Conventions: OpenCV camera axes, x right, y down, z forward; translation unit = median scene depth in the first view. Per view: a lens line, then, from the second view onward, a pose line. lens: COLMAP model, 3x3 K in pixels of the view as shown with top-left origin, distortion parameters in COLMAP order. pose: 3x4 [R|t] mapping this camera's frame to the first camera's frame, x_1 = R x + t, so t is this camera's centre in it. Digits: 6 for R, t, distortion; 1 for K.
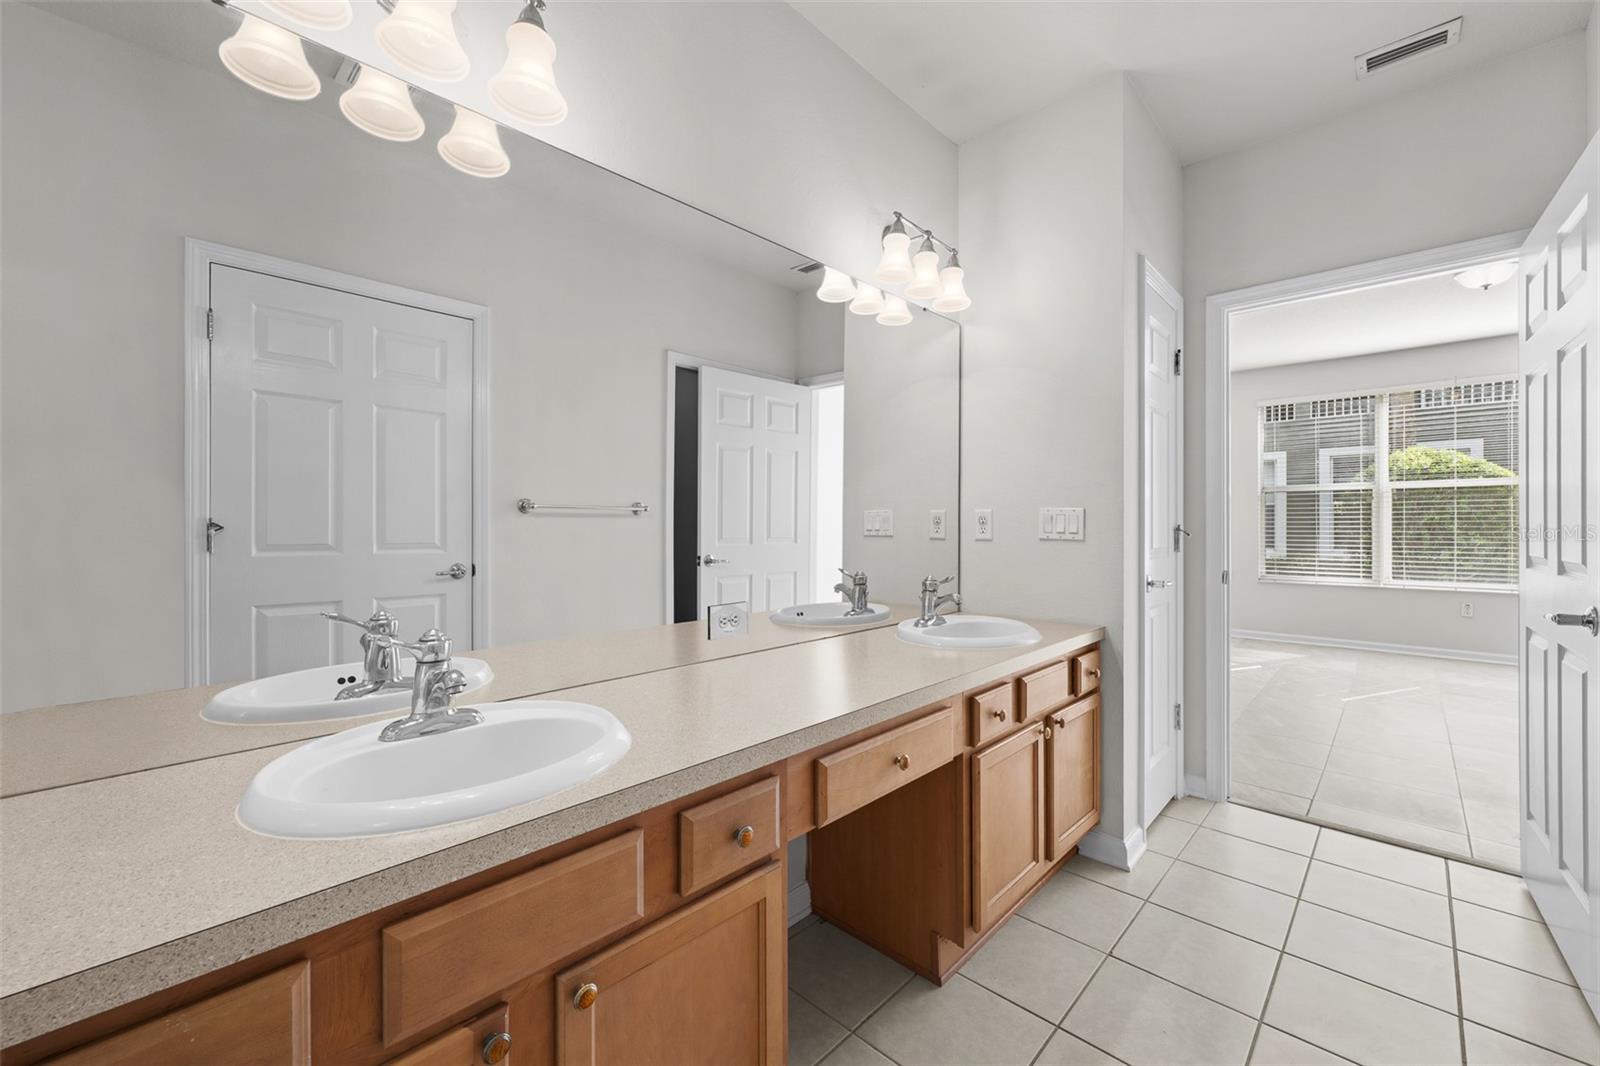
lens RADIAL K [[637.8, 0, 790.7], [0, 637.8, 523.8], [0, 0, 1]] dist [0.000316, 0.000044]
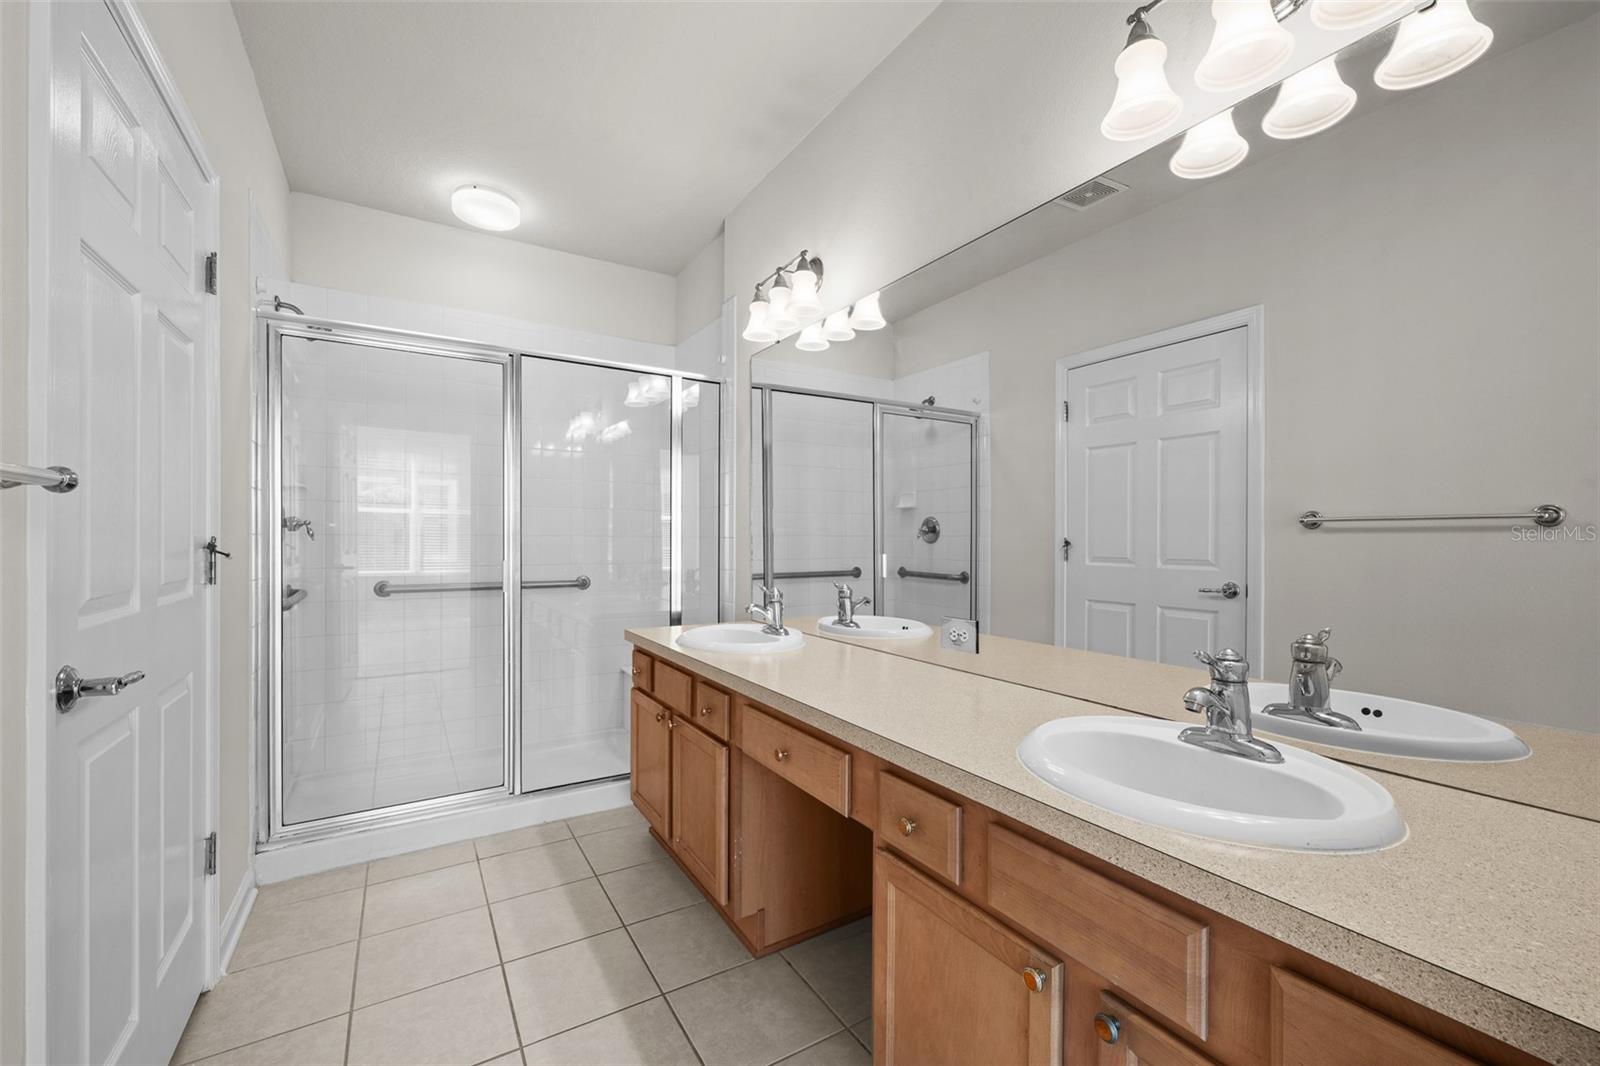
lens RADIAL K [[637.8, 0, 798.8], [0, 637.8, 543.3], [0, 0, 1]] dist [0.000316, 0.000044]
pose [[-0.252591, -0.004410, -0.967563, 0.576715], [-0.006902, 0.999972, -0.002756, 0.010412], [0.967549, 0.005982, -0.252615, 0.628142]]
